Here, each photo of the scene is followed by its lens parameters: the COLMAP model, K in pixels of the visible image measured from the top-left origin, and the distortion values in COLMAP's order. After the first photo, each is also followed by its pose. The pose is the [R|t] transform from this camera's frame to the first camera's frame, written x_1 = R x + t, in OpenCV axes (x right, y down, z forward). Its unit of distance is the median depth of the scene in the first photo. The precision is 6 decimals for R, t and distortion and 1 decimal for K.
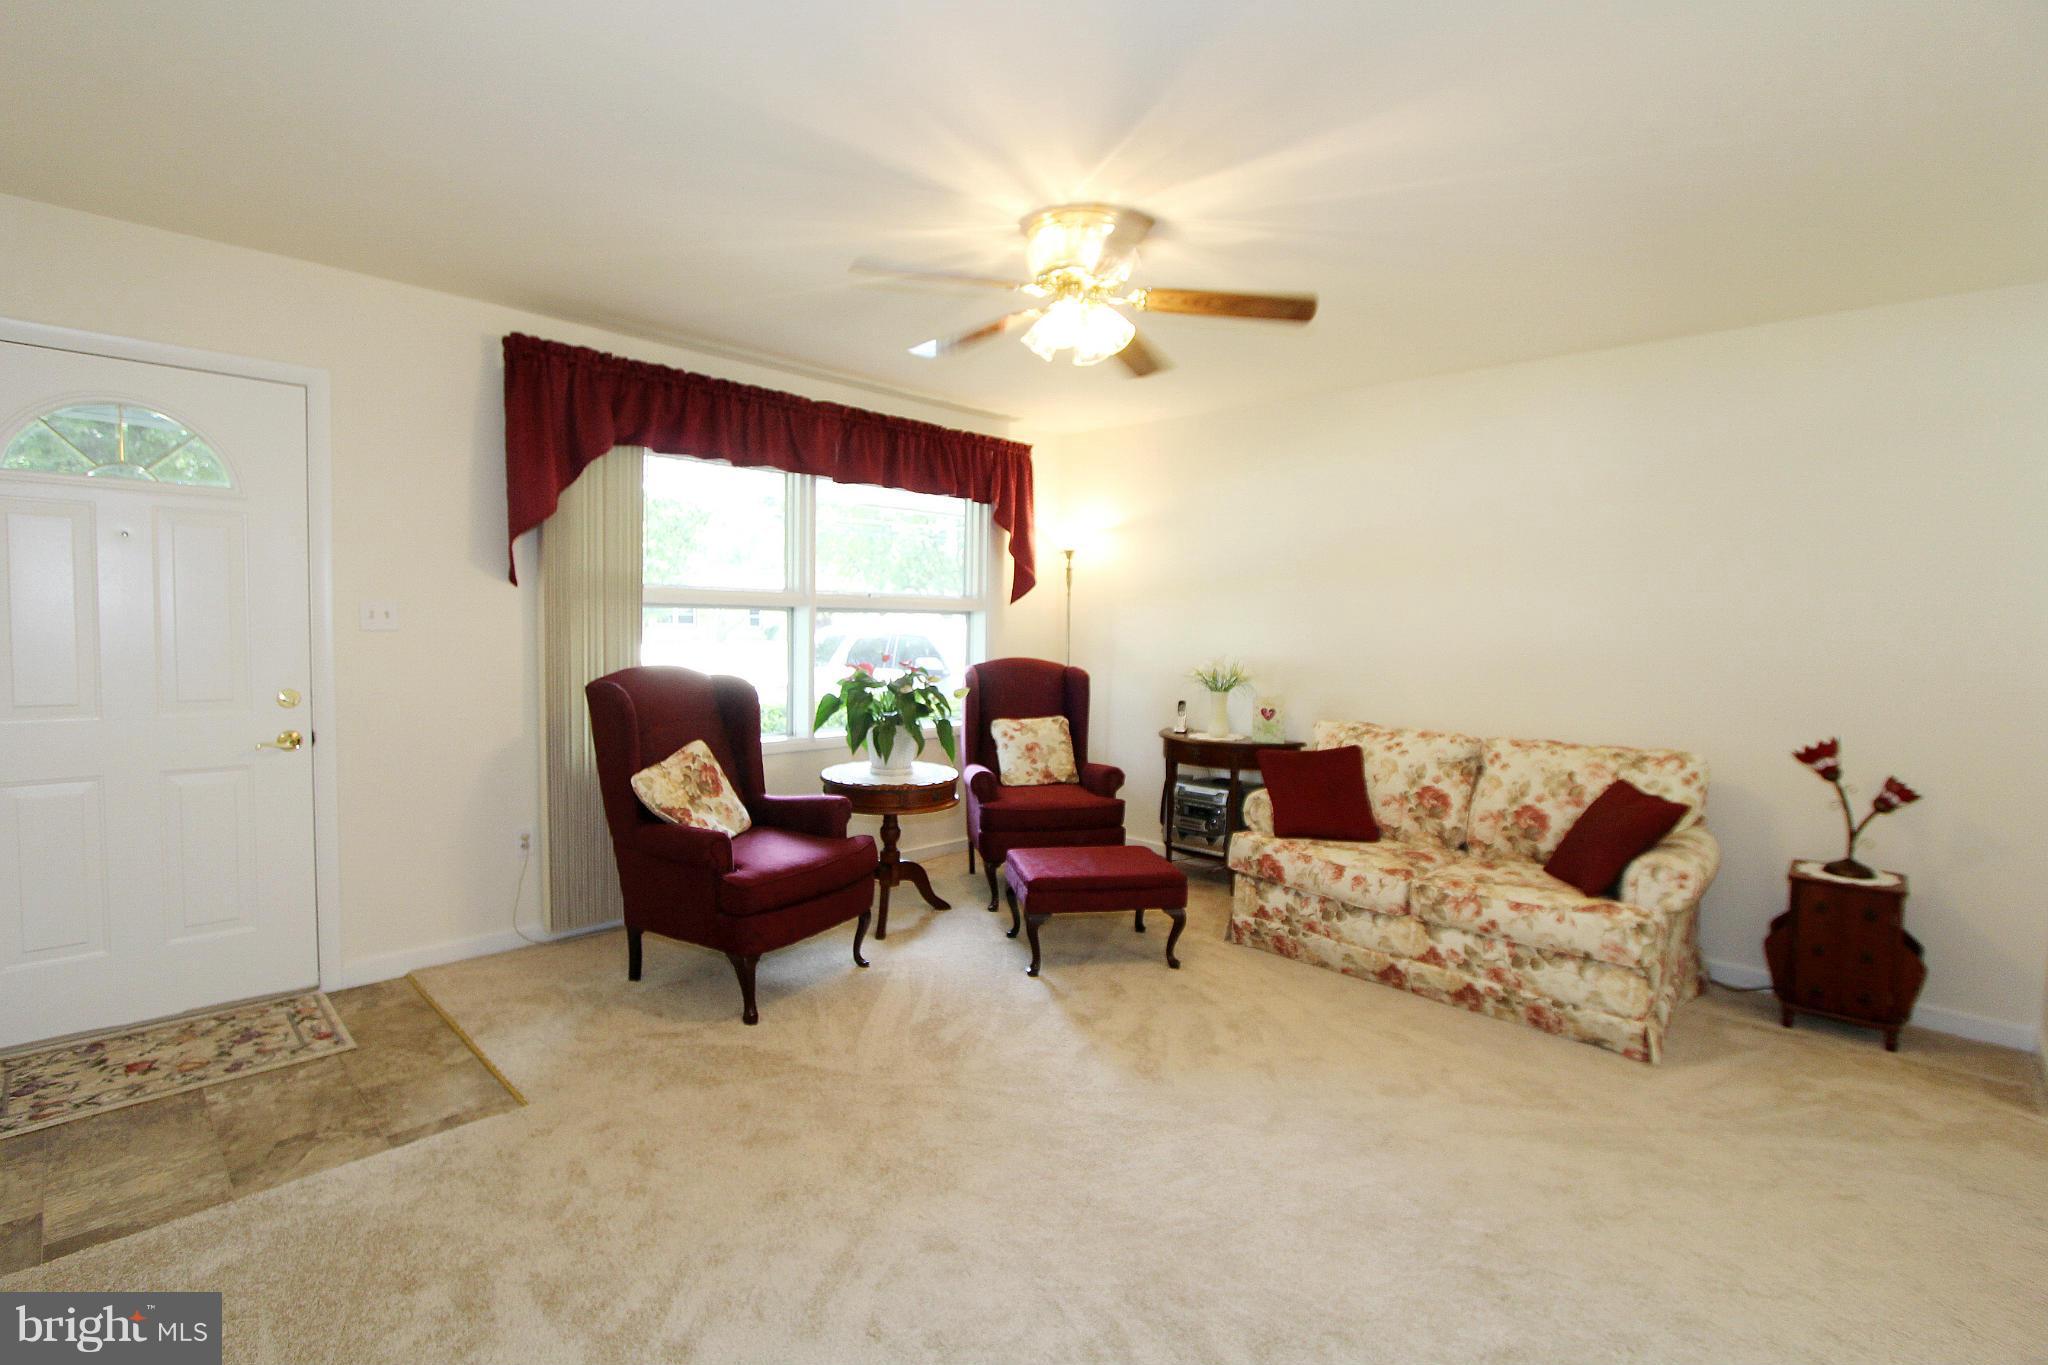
lens RADIAL K [[937.1, 0, 1007.2], [0, 937.1, 677.7], [0, 0, 1]] dist [-0.015322, 0.000786]
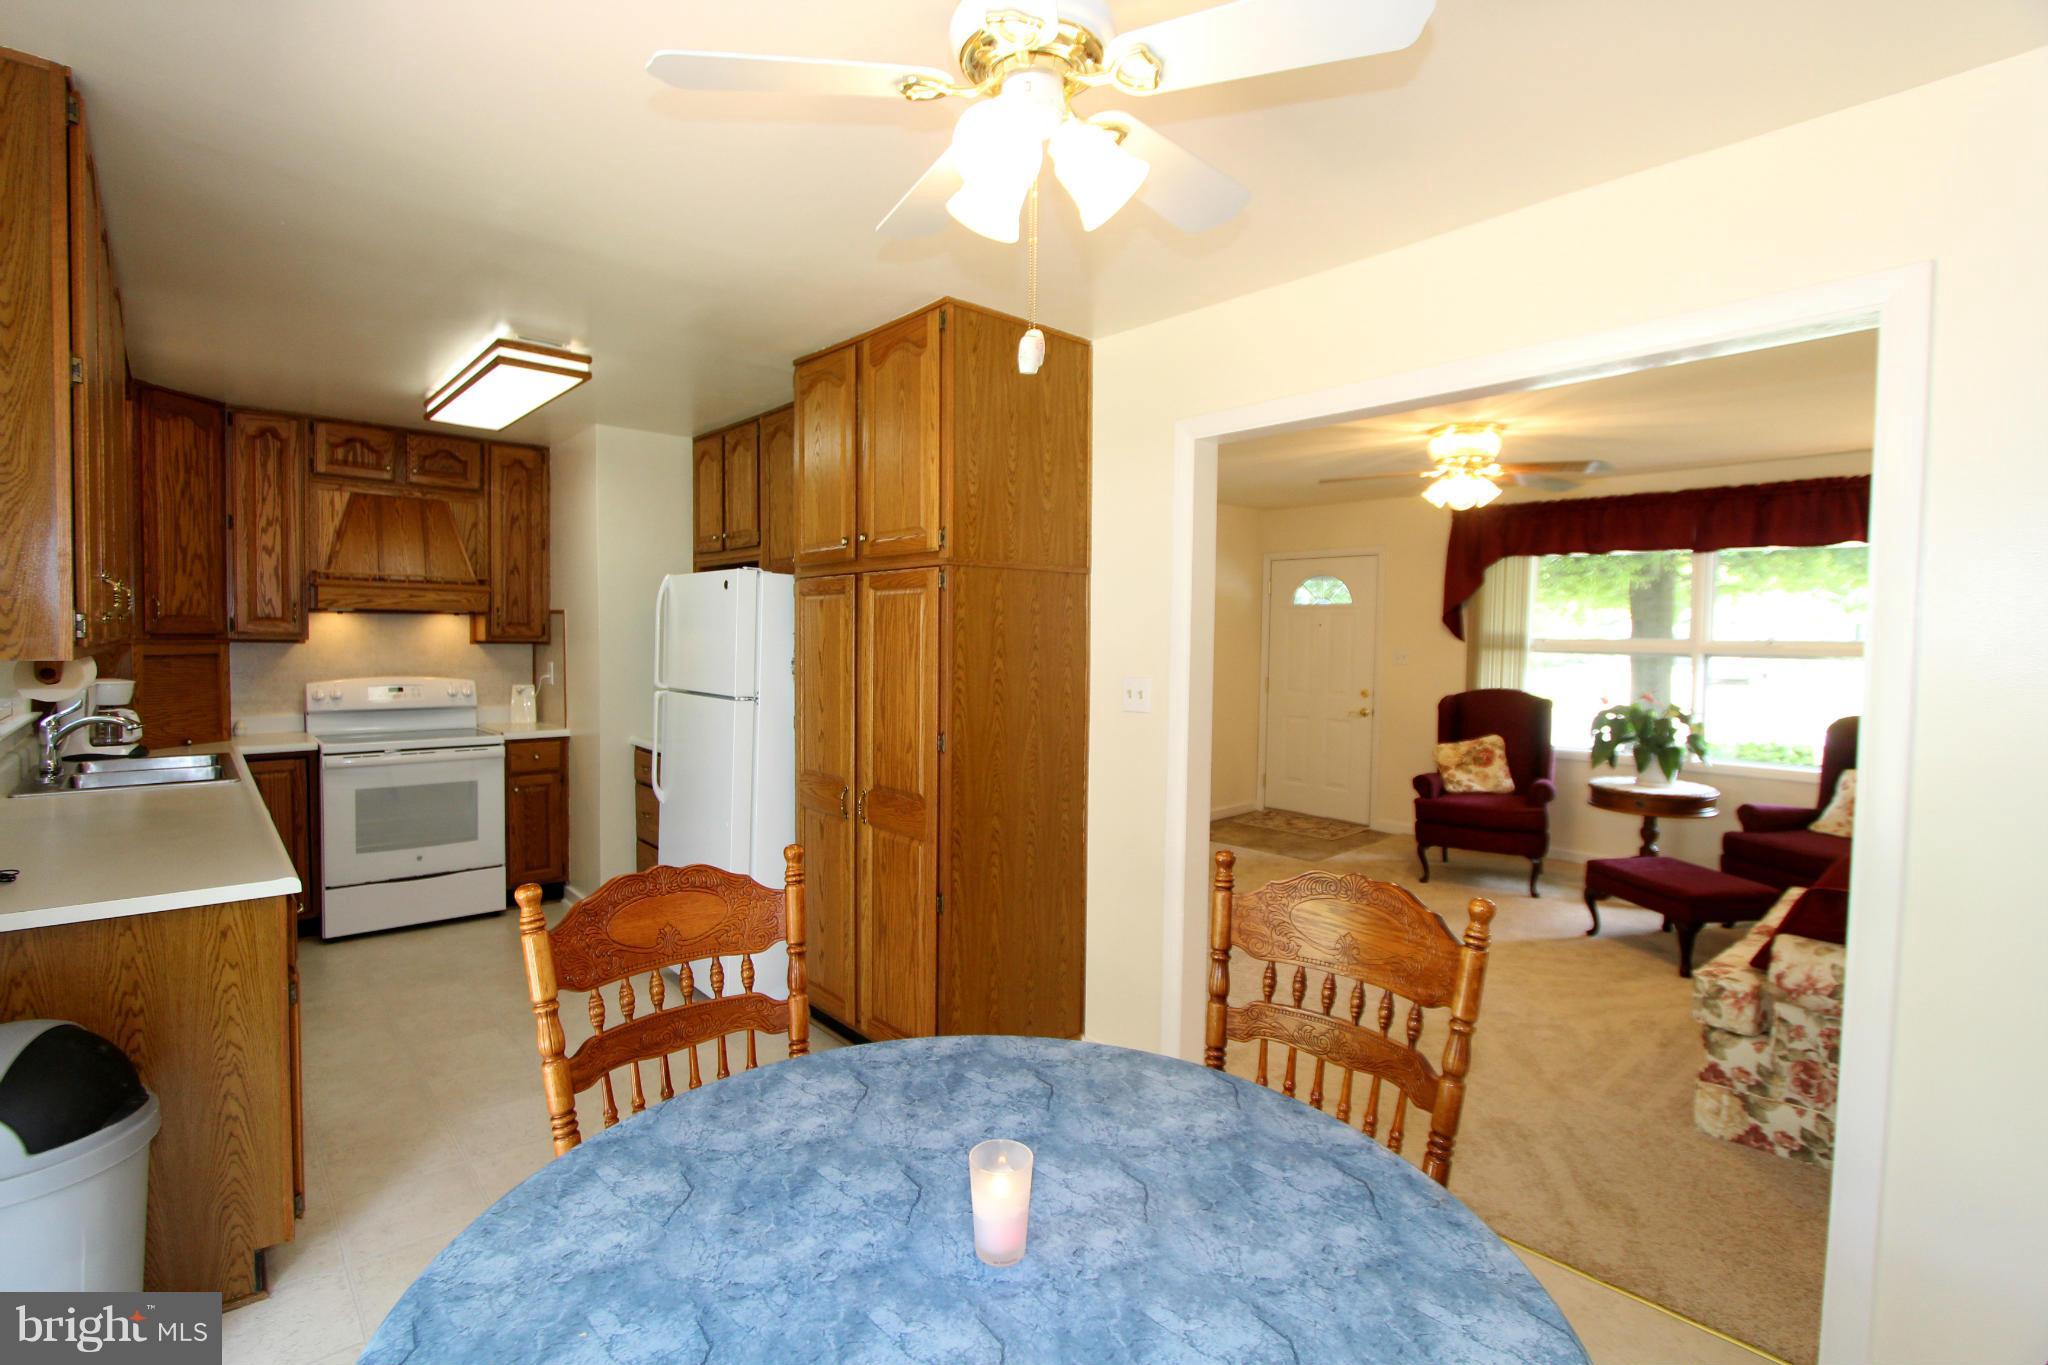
lens RADIAL K [[937.1, 0, 1007.2], [0, 937.1, 677.7], [0, 0, 1]] dist [-0.015322, 0.000786]
pose [[-0.069574, 0.029418, -0.997143, 1.621706], [-0.070211, 0.996942, 0.034311, -0.035305], [0.995103, 0.072398, -0.067296, 0.291160]]
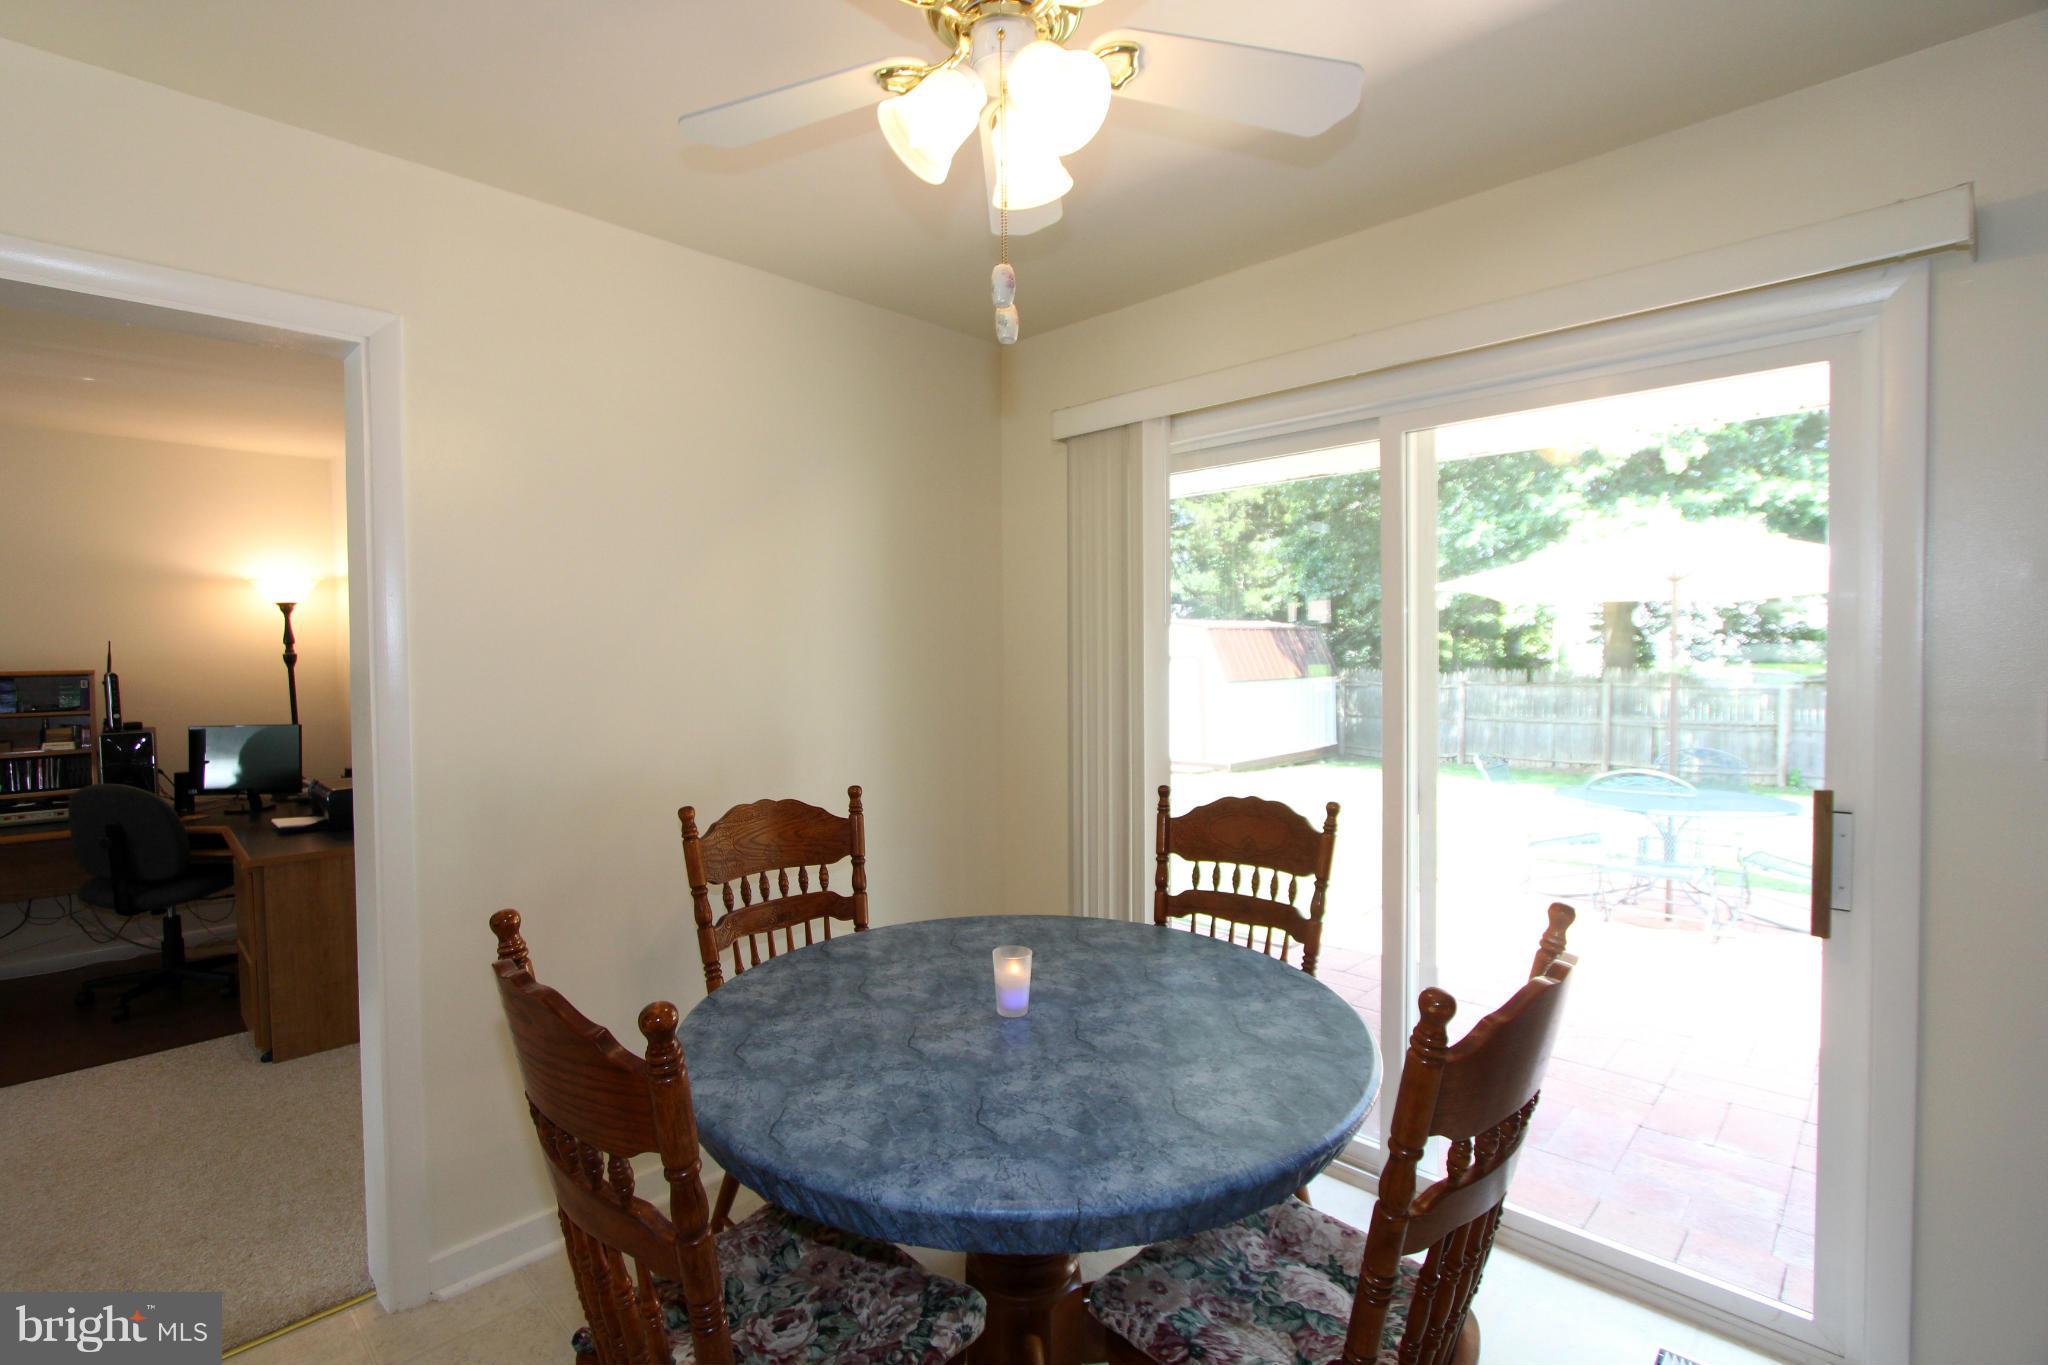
lens RADIAL K [[940.4, 0, 1007.5], [0, 940.4, 675.9], [0, 0, 1]] dist [-0.025414, 0.000897]
pose [[0.002021, -0.043404, 0.999056, 0.718679], [0.065855, 0.996895, 0.043177, -0.035363], [-0.997827, 0.065706, 0.004873, 0.267276]]
